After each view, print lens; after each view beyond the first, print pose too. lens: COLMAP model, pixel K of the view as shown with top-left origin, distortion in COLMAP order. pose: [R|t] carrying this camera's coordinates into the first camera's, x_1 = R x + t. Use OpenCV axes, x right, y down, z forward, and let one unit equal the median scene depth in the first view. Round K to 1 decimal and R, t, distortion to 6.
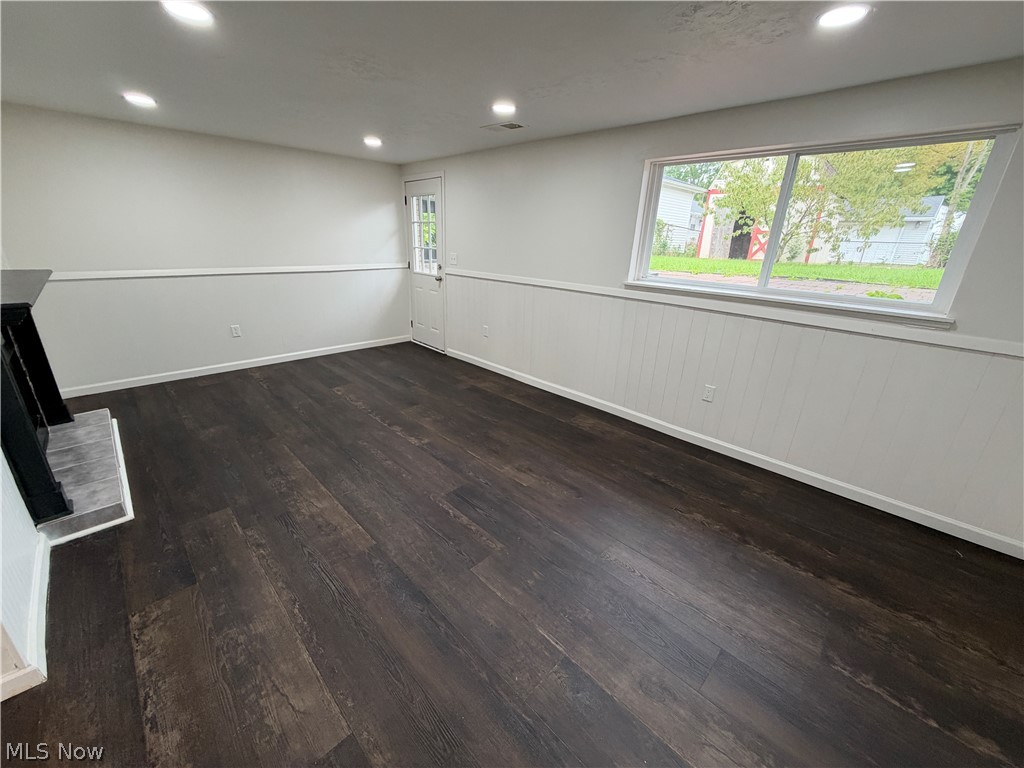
lens RADIAL K [[409.6, 0, 509.2], [0, 409.6, 384.4], [0, 0, 1]] dist [0.000137, 0.000492]
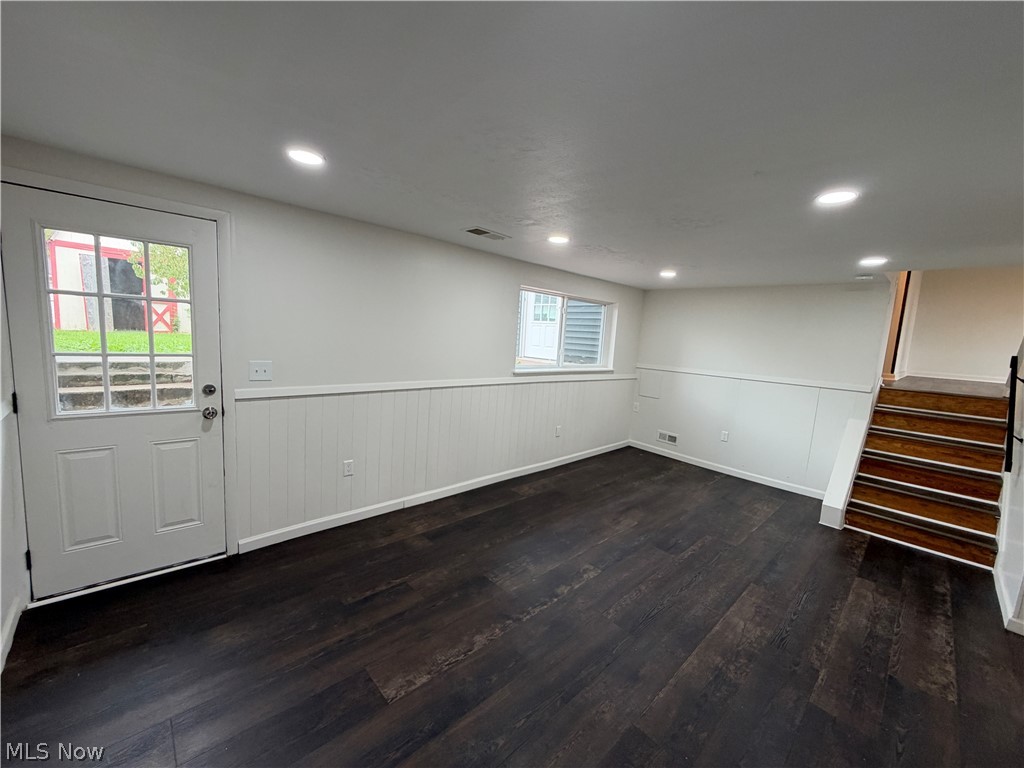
lens RADIAL K [[409.6, 0, 509.2], [0, 409.6, 384.4], [0, 0, 1]] dist [0.000137, 0.000492]
pose [[0.017774, -0.152939, 0.988076, -1.044502], [0.281678, 0.948970, 0.141819, -0.422646], [-0.959344, 0.275799, 0.059946, 1.012136]]
